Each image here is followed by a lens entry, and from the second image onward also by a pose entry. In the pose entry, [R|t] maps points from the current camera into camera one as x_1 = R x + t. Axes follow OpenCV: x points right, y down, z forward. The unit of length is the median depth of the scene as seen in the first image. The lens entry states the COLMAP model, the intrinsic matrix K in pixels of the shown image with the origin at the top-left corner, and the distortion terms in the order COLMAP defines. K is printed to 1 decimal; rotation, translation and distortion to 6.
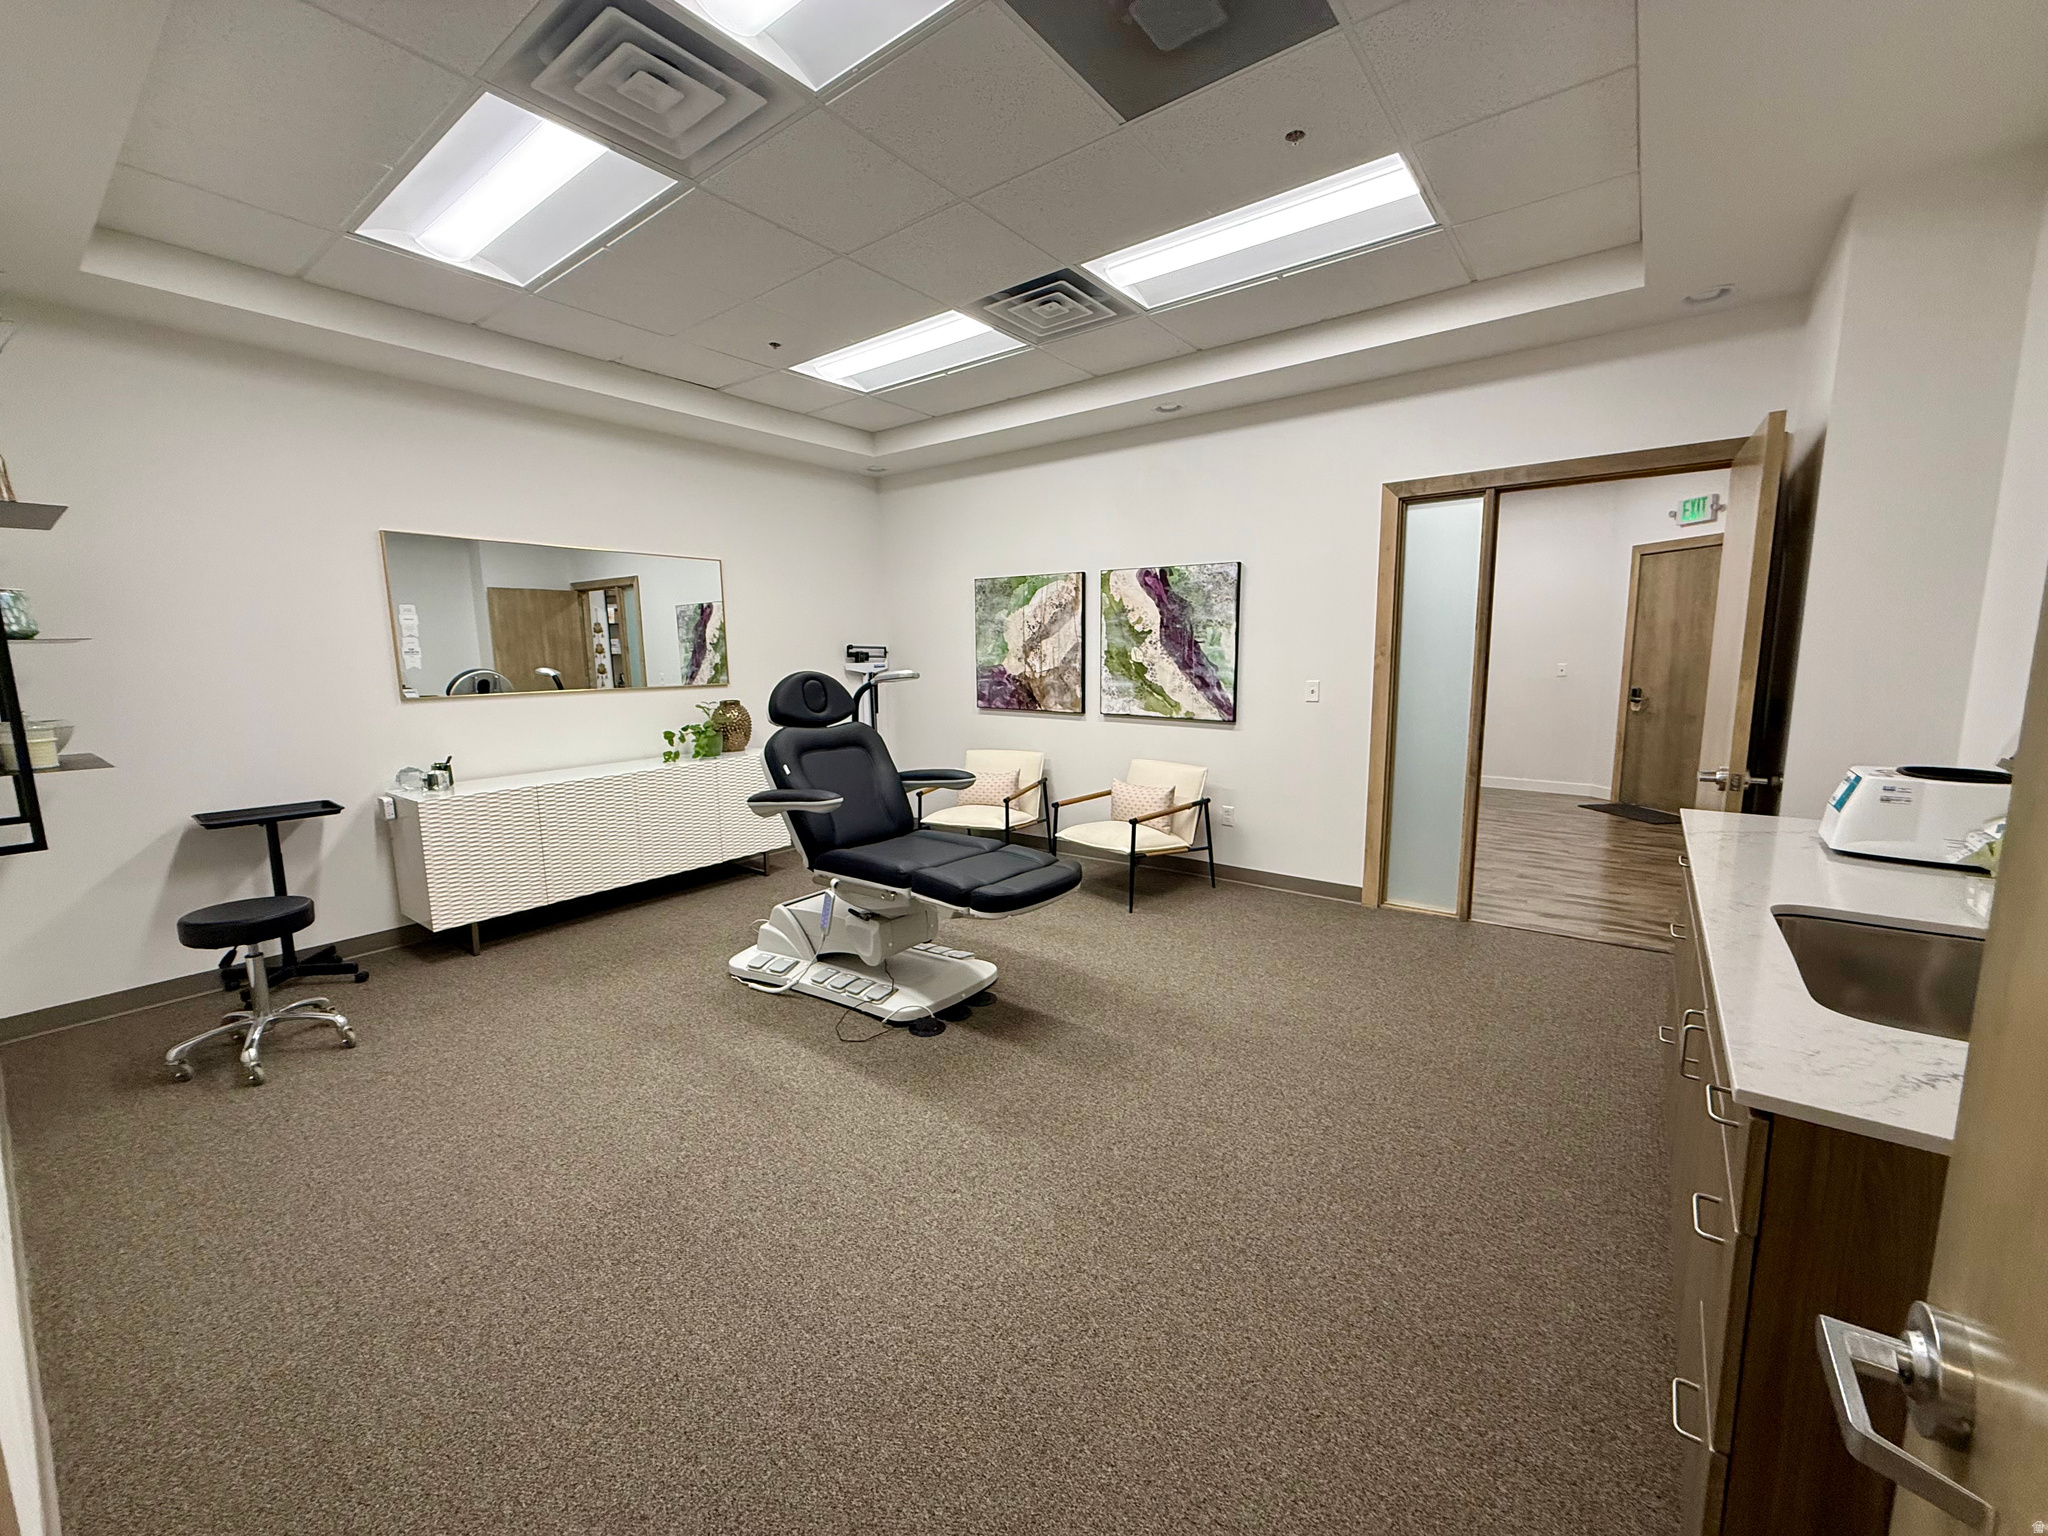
lens RADIAL K [[814.2, 0, 1021.0], [0, 814.2, 770.3], [0, 0, 1]] dist [0.003314, -0.000160]
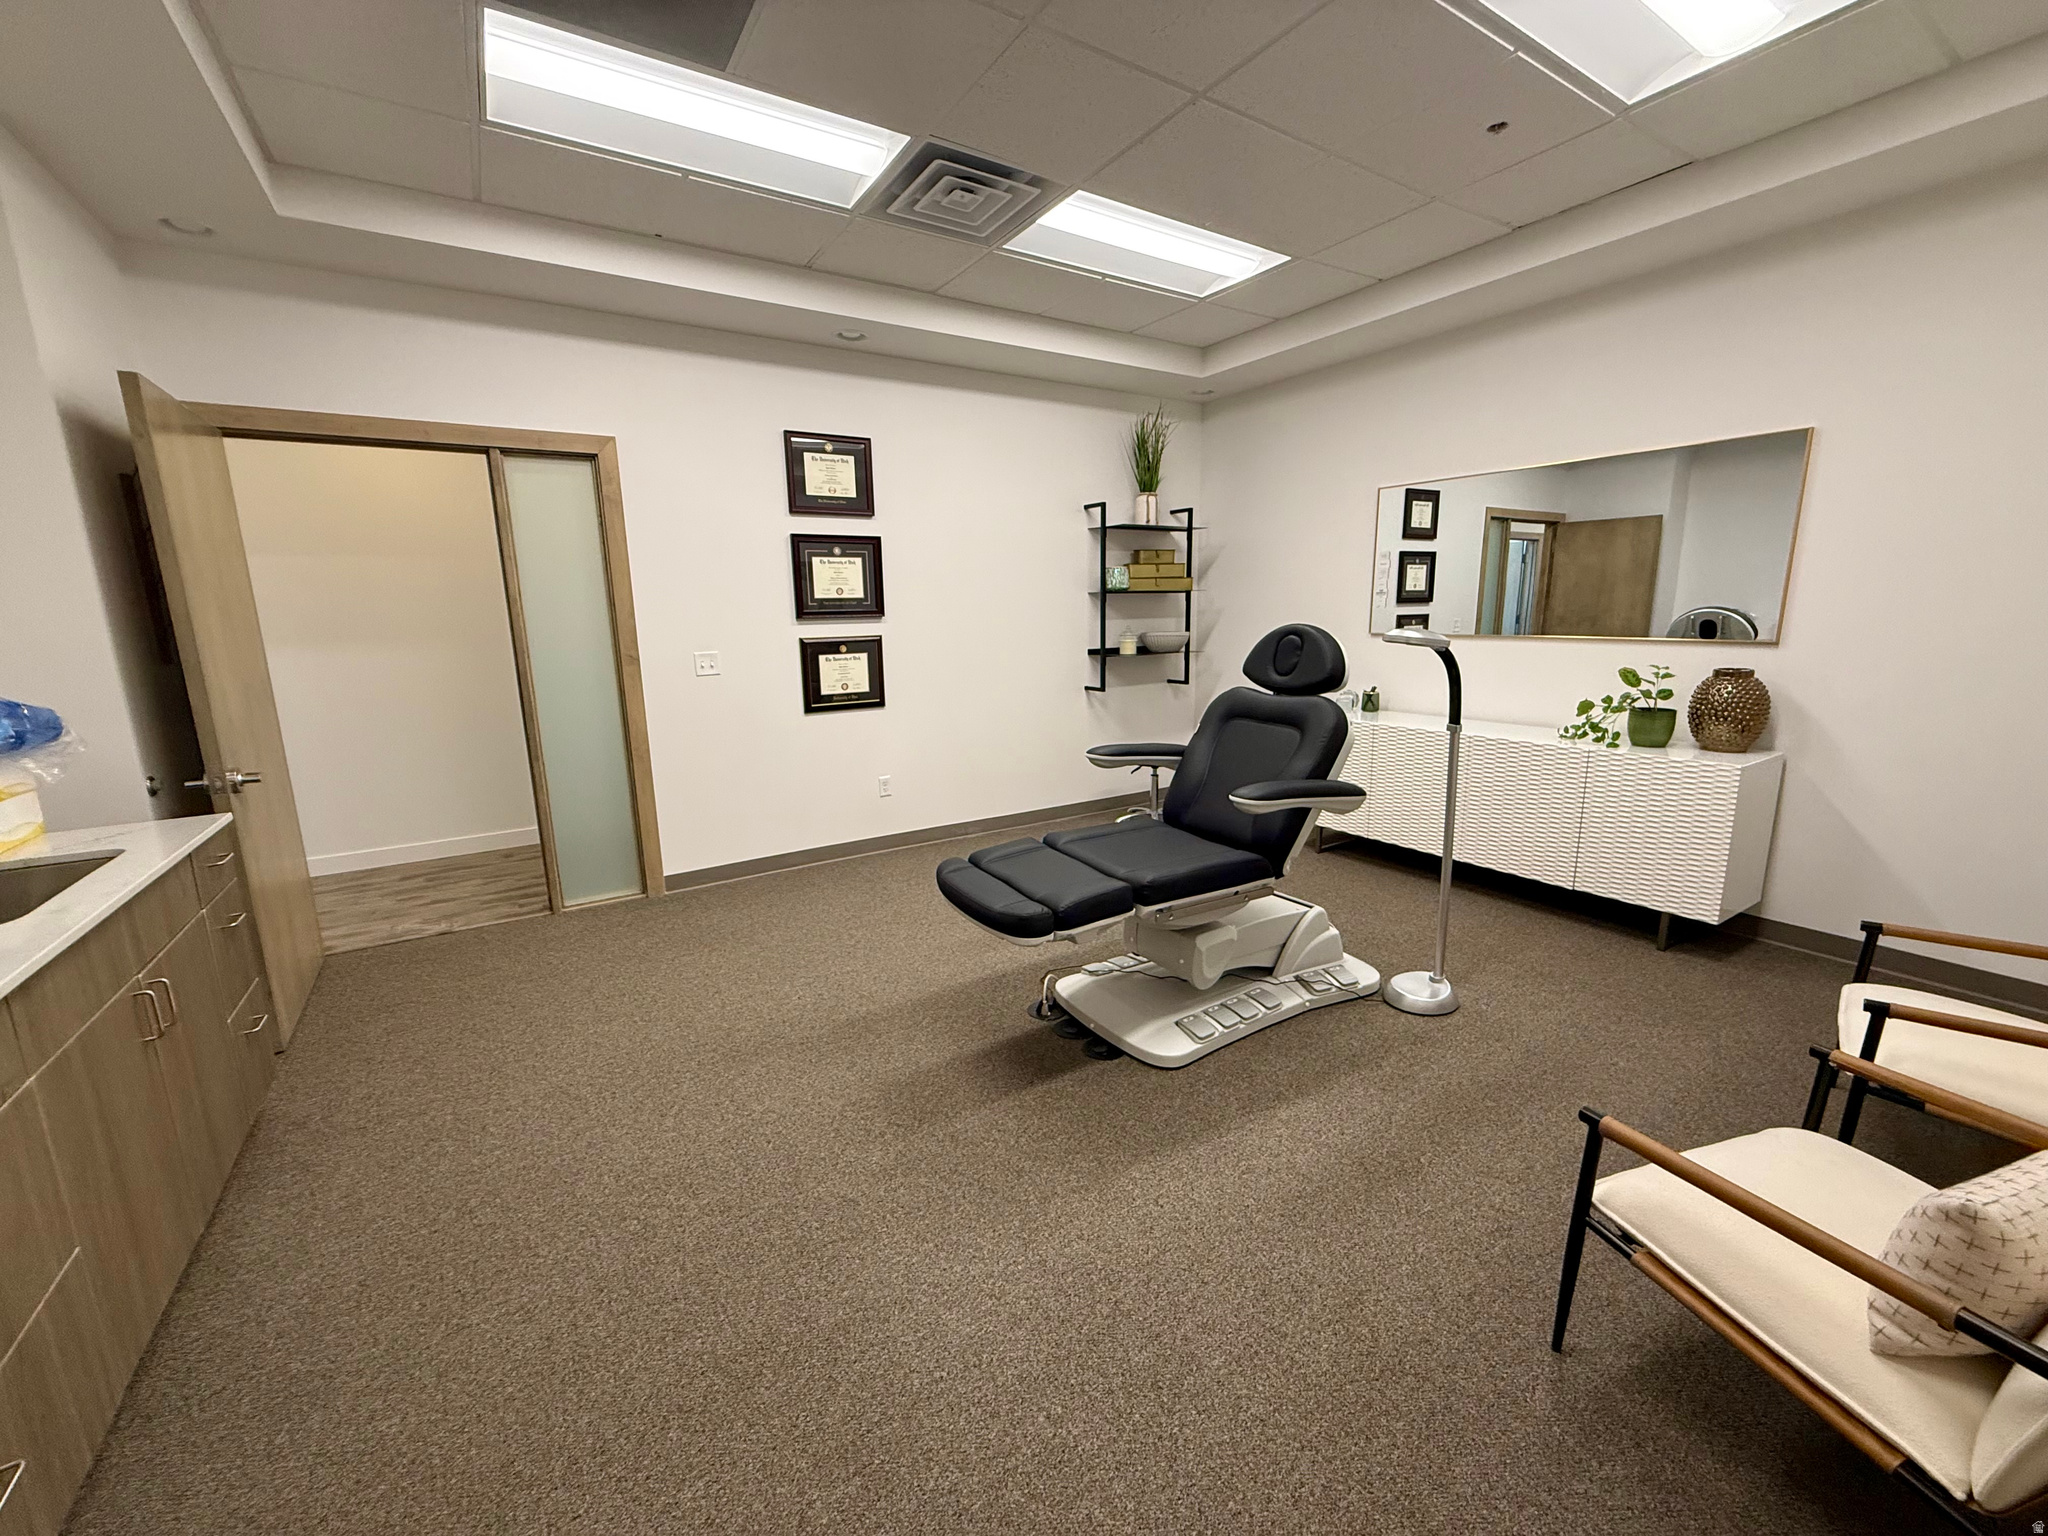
lens RADIAL K [[814.2, 0, 1020.2], [0, 814.2, 758.0], [0, 0, 1]] dist [0.003314, -0.000160]
pose [[-0.348096, 0.197156, -0.916492, 0.463569], [-0.114729, 0.961327, 0.250376, -0.130299], [0.930412, 0.192303, -0.312015, 0.795839]]
